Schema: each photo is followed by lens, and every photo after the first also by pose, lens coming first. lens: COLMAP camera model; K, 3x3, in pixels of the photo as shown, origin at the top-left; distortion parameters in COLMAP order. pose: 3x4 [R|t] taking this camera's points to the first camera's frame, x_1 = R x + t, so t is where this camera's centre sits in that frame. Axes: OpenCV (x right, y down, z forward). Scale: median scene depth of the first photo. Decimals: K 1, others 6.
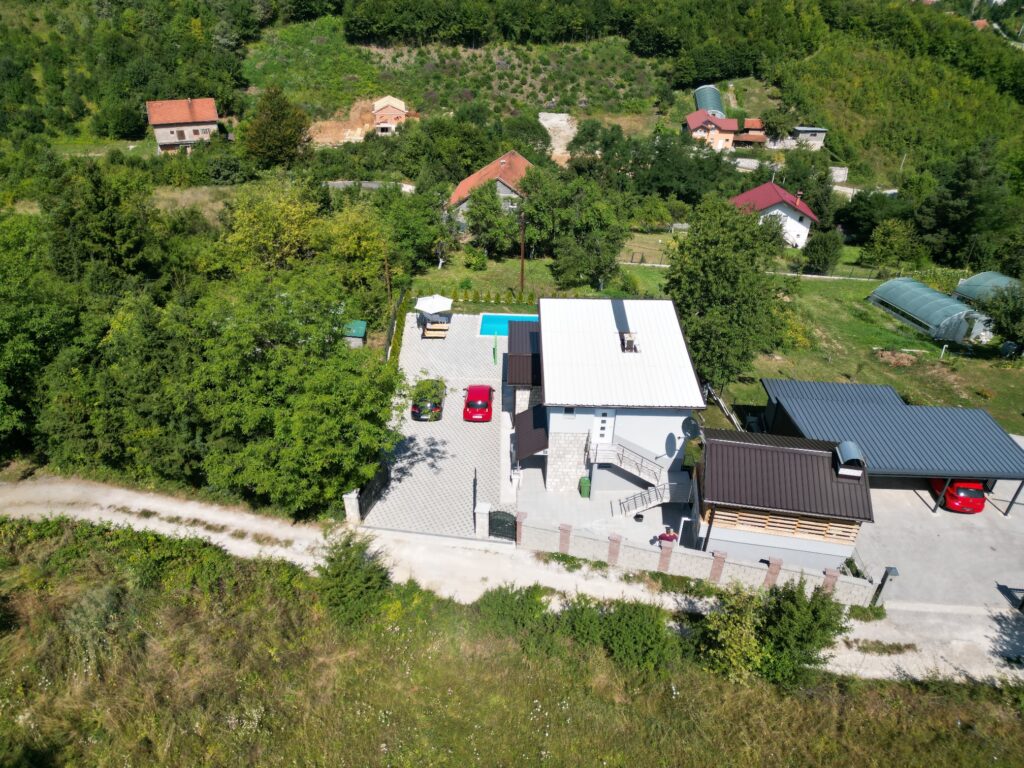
lens RADIAL K [[719.4, 0, 512.0], [0, 719.4, 384.0], [0, 0, 1]] dist [0.077928, -0.066640]
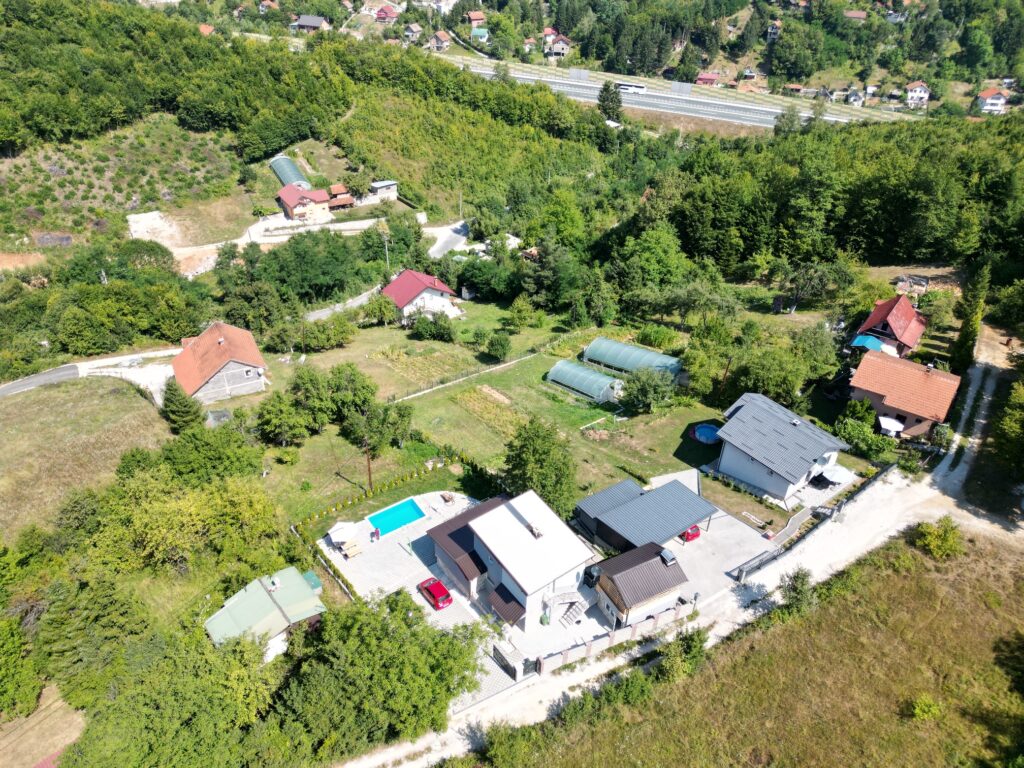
lens RADIAL K [[719.4, 0, 512.0], [0, 719.4, 384.0], [0, 0, 1]] dist [0.077928, -0.066640]
pose [[0.797612, -0.345279, 0.494568, -0.109958], [0.328587, 0.936330, 0.123765, -0.110424], [-0.505812, 0.063792, 0.860282, -0.089257]]
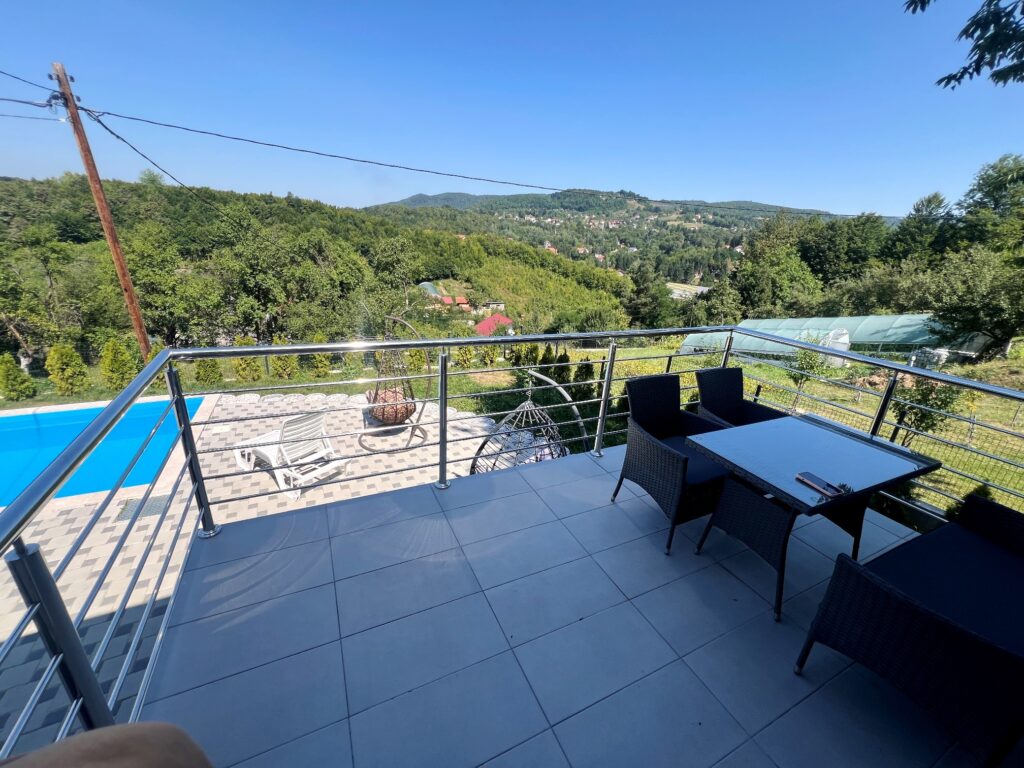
lens RADIAL K [[409.4, 0, 512.0], [0, 409.4, 384.0], [0, 0, 1]] dist [0.000727, 0.000238]
pose [[0.889281, -0.131696, 0.437990, 0.023198], [0.227139, 0.958371, -0.173011, -0.012912], [-0.396972, 0.253340, 0.882175, 0.220518]]
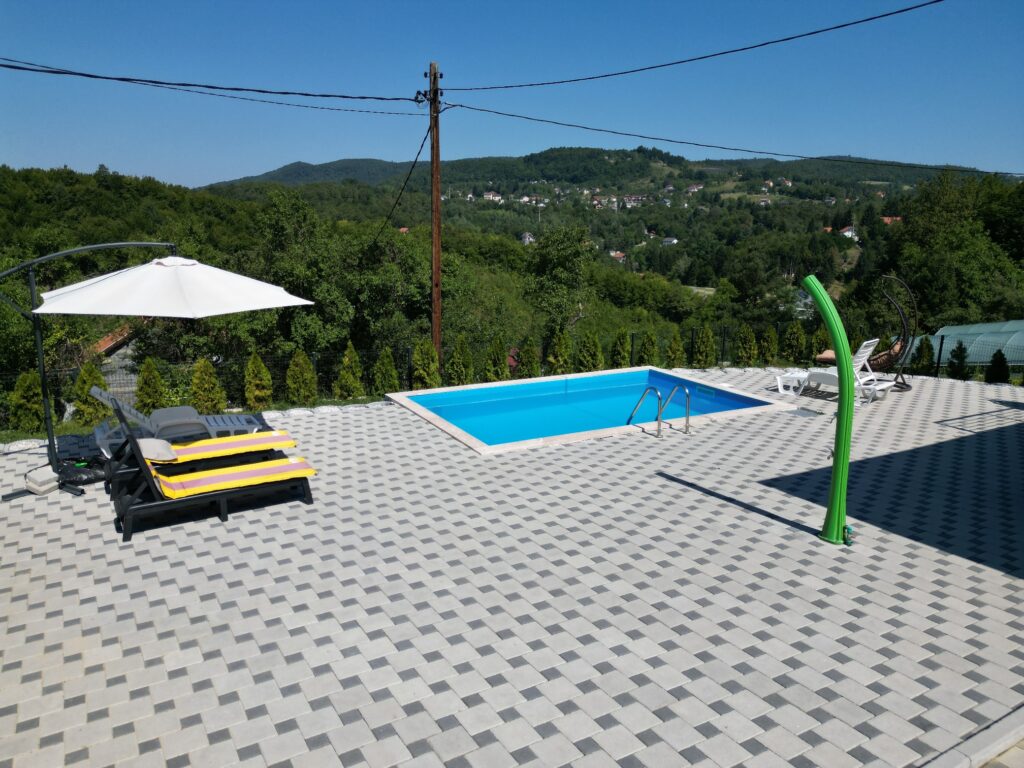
lens RADIAL K [[719.4, 0, 512.0], [0, 719.4, 384.0], [0, 0, 1]] dist [0.077928, -0.066640]
pose [[0.853580, -0.116299, 0.507814, -0.032714], [0.291618, 0.914402, -0.280763, -0.007886], [-0.431694, 0.387741, 0.814431, 0.215371]]
